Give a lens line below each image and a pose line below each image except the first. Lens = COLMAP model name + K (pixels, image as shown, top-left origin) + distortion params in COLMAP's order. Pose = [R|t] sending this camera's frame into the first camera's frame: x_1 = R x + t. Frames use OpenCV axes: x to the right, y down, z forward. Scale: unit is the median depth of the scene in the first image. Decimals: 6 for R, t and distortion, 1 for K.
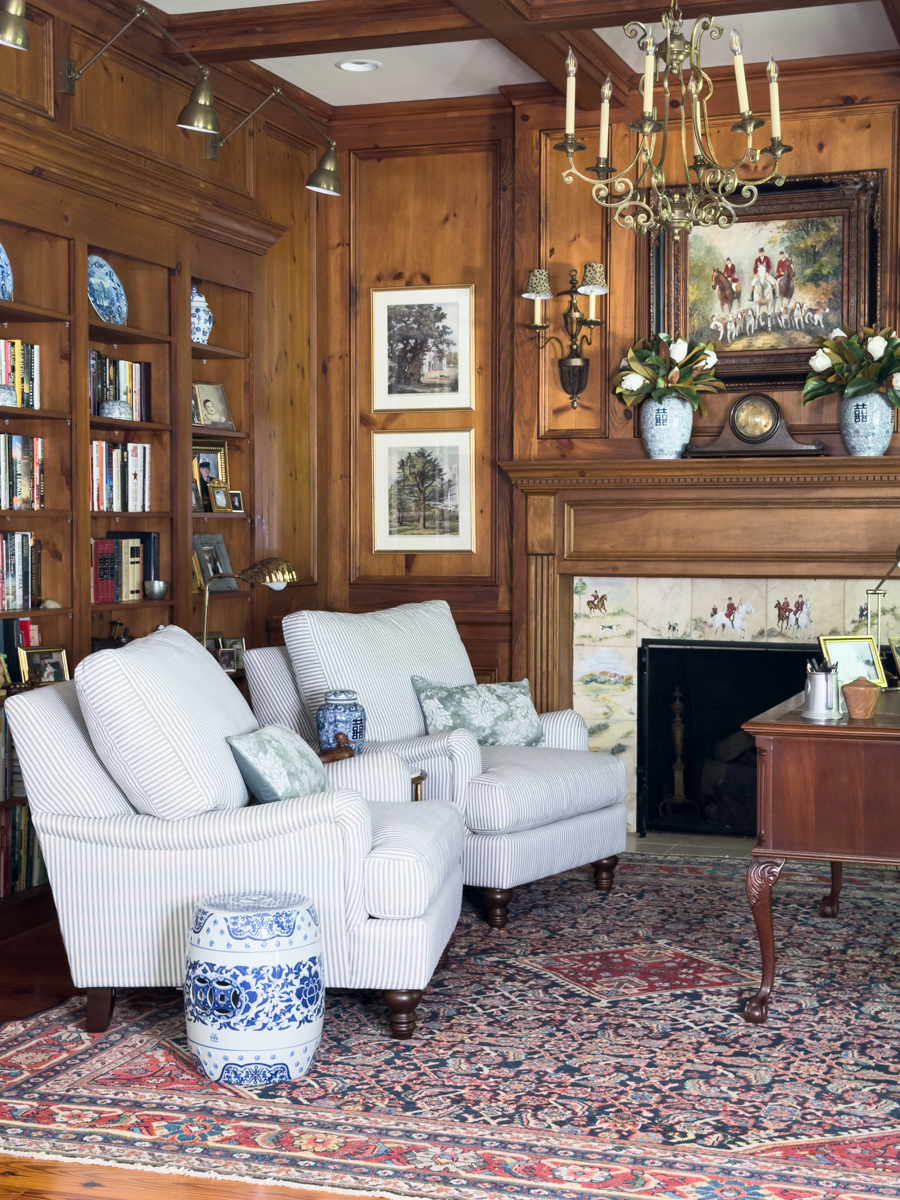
lens RADIAL K [[1900.5, 0, 455.5], [0, 1900.5, 601.8], [0, 0, 1]] dist [0.154354, -0.056376]
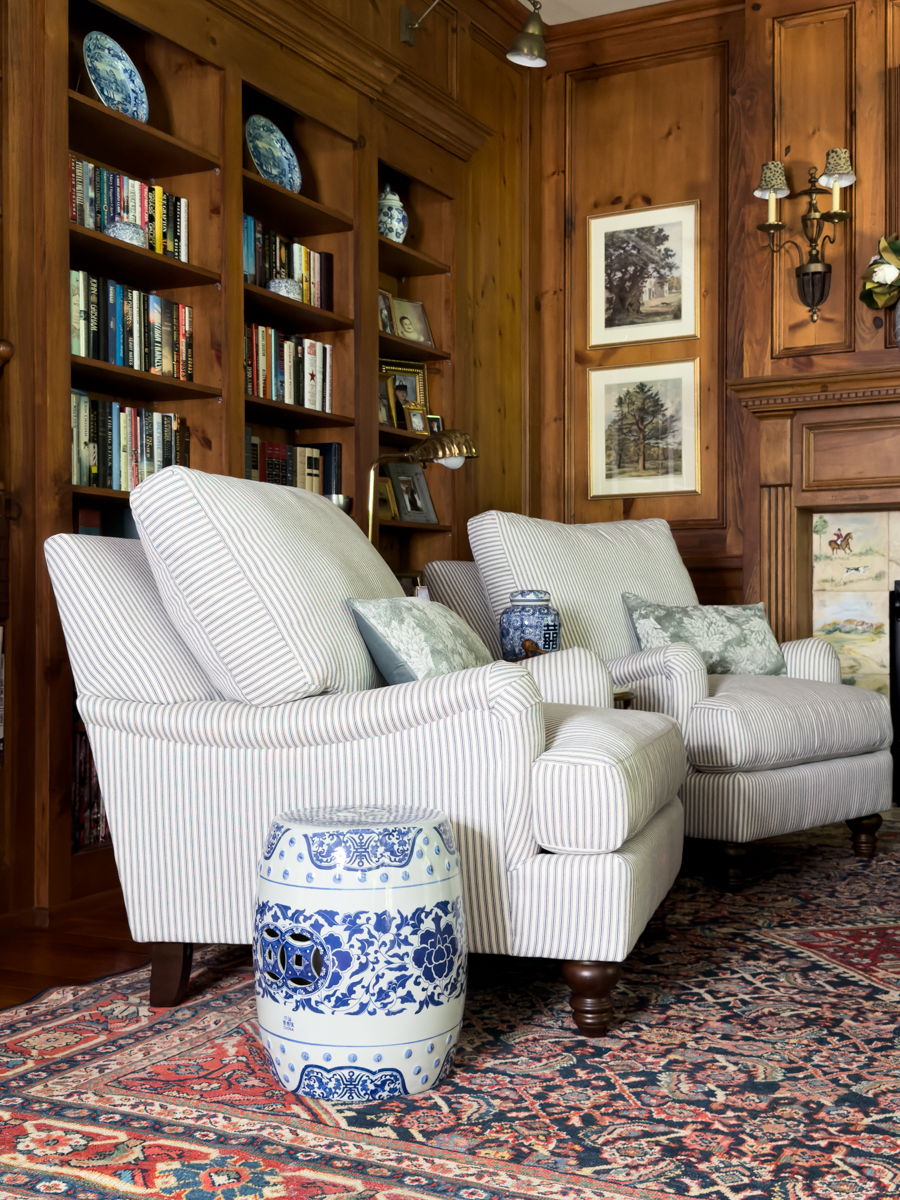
lens RADIAL K [[1466.0, 0, 450.8], [0, 1466.0, 601.2], [0, 0, 1]] dist [0.213753, -0.529328]
pose [[0.987411, -0.005003, -0.158096, 0.004834], [-0.002680, 0.998827, -0.048347, 0.074886], [0.158152, 0.048162, 0.986239, 0.347611]]
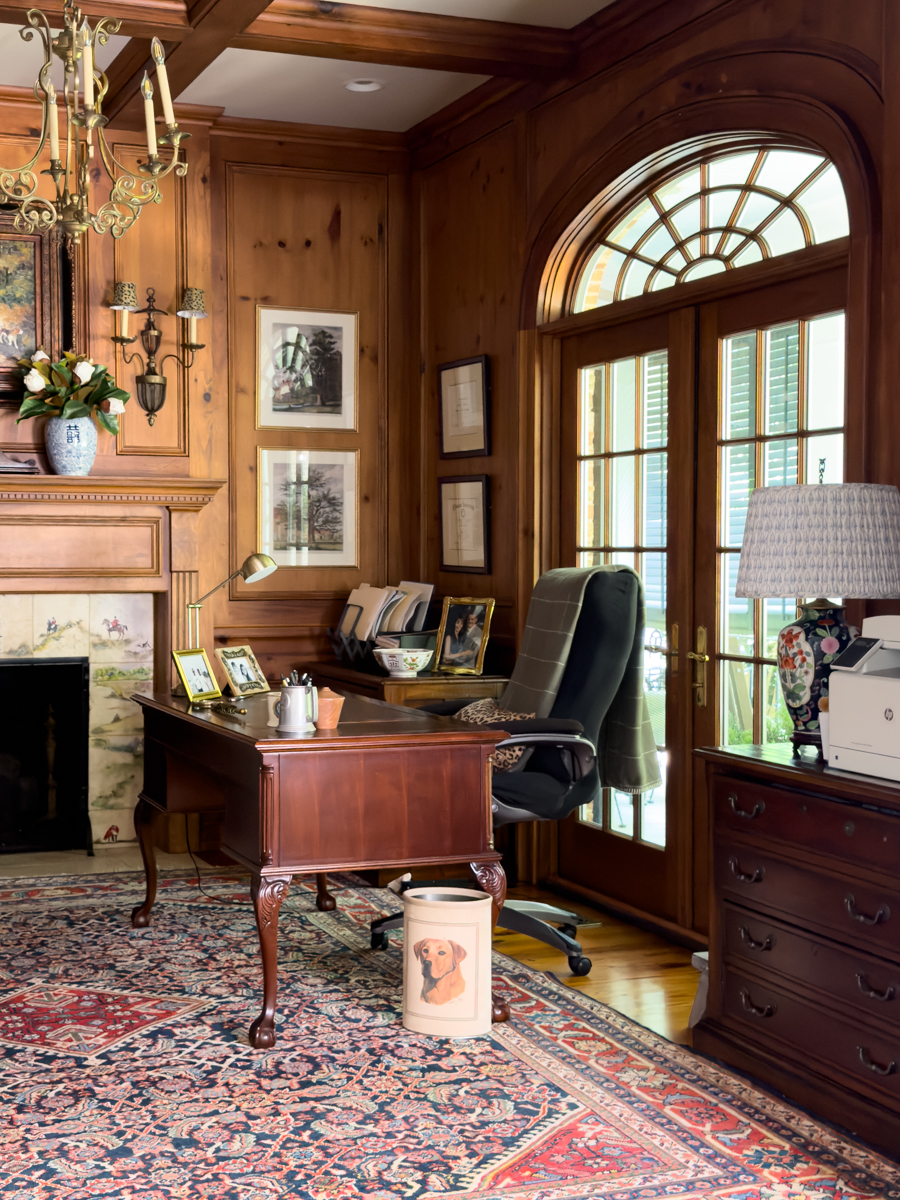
lens RADIAL K [[1628.3, 0, 359.5], [0, 1628.3, 575.7], [0, 0, 1]] dist [0.240888, -0.708724]
pose [[0.771232, -0.009218, 0.636488, -0.259175], [0.022477, 0.999666, -0.012758, -0.007571], [-0.636158, 0.024145, 0.771181, 0.237005]]
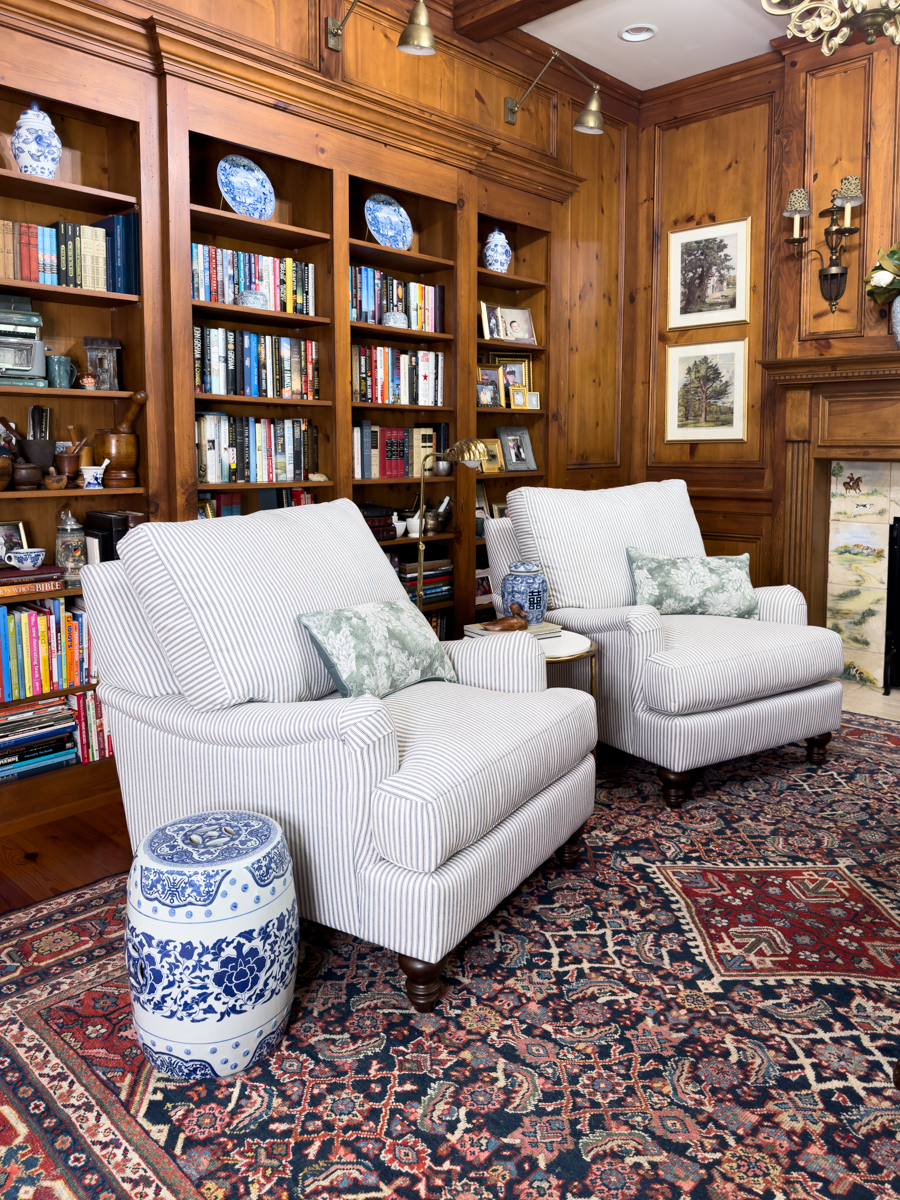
lens RADIAL K [[906.7, 0, 446.8], [0, 906.7, 499.9], [0, 0, 1]] dist [0.052013, -0.062971]
pose [[0.904993, 0.028109, -0.424497, 0.105066], [-0.017631, 0.999436, 0.028592, -0.001488], [0.425061, -0.018391, 0.904978, 0.480753]]
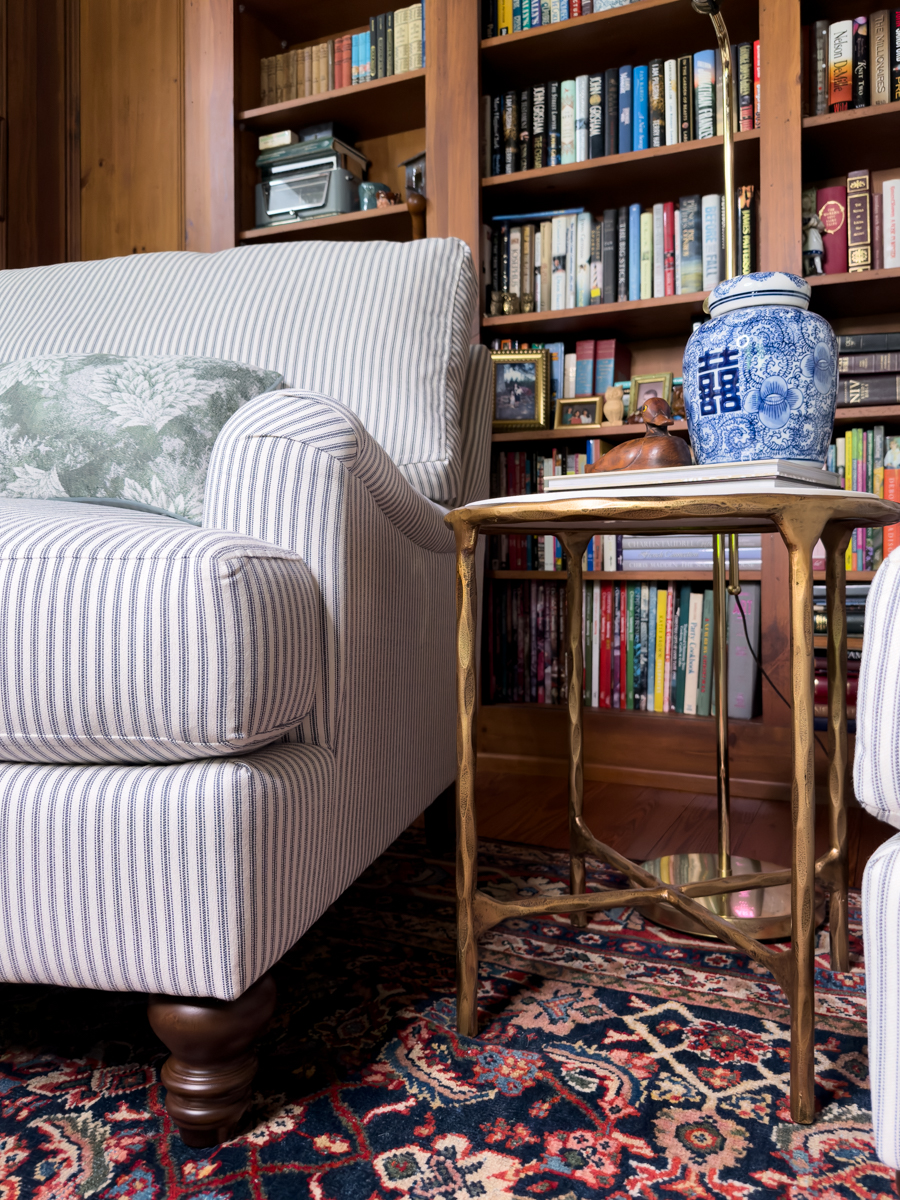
lens RADIAL K [[920.3, 0, 452.4], [0, 920.3, 556.8], [0, 0, 1]] dist [0.055468, -0.056707]
pose [[-0.083056, 0.005880, -0.996528, 0.106049], [-0.033487, 0.999401, 0.008688, 0.088372], [0.995982, 0.034092, -0.082809, 0.876437]]
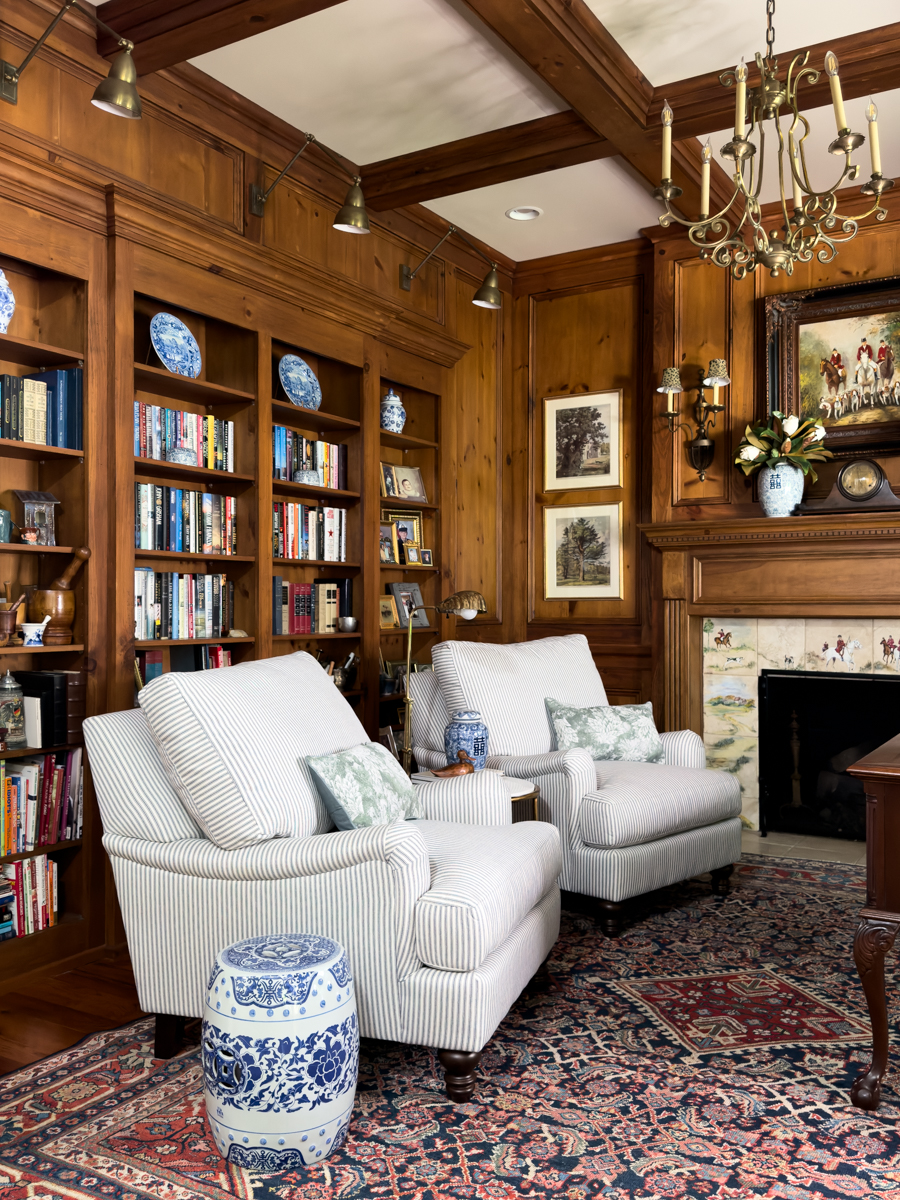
lens RADIAL K [[1047.5, 0, 451.0], [0, 1047.5, 597.7], [0, 0, 1]] dist [0.140891, -0.271539]
pose [[0.977287, -0.003030, -0.211900, 0.057097], [-0.006905, 0.998912, -0.046128, 0.007668], [0.211809, 0.046543, 0.976202, 0.359814]]
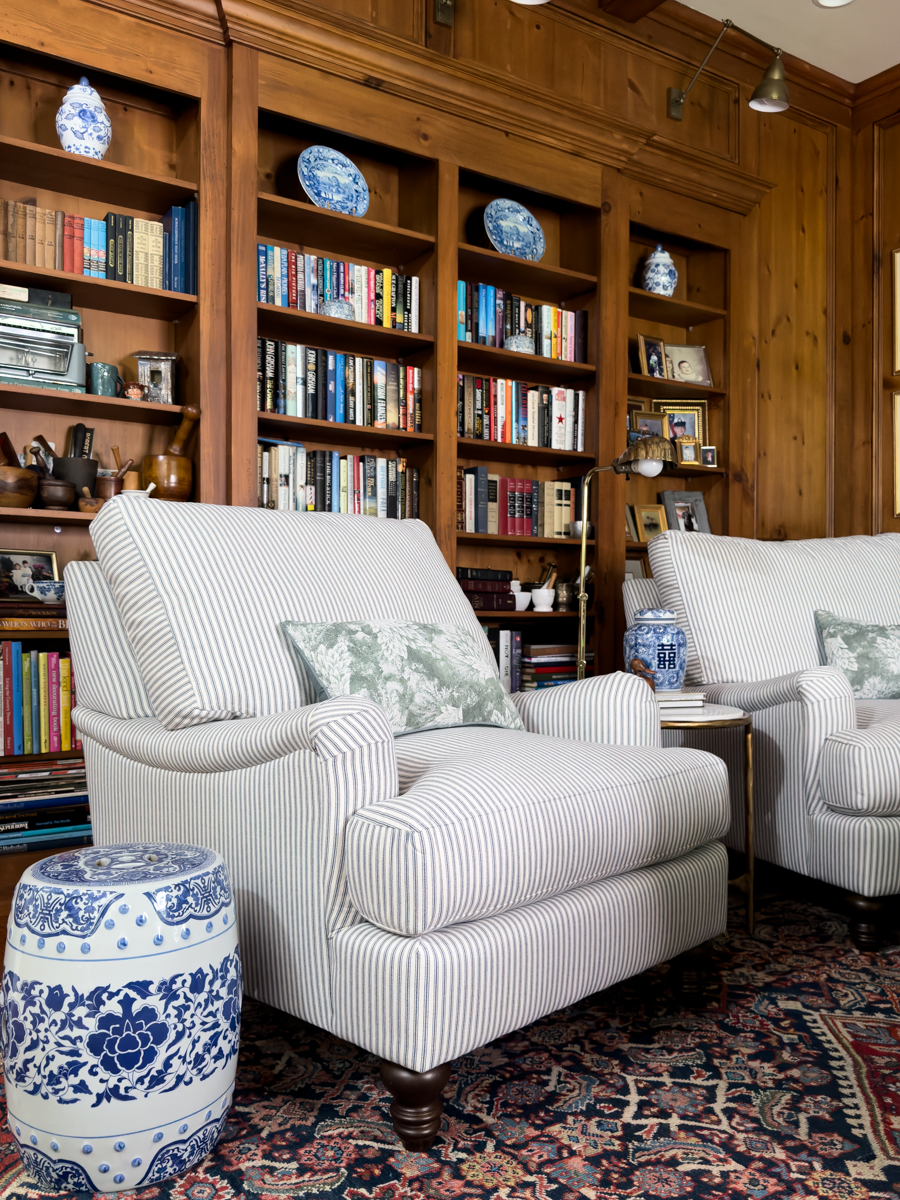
lens RADIAL K [[1005.1, 0, 449.9], [0, 1005.1, 606.7], [0, 0, 1]] dist [0.072928, -0.100011]
pose [[0.789458, -0.000381, -0.613804, 0.121521], [-0.029321, 0.998835, -0.038332, 0.059241], [0.613103, 0.048259, 0.788527, 0.561845]]
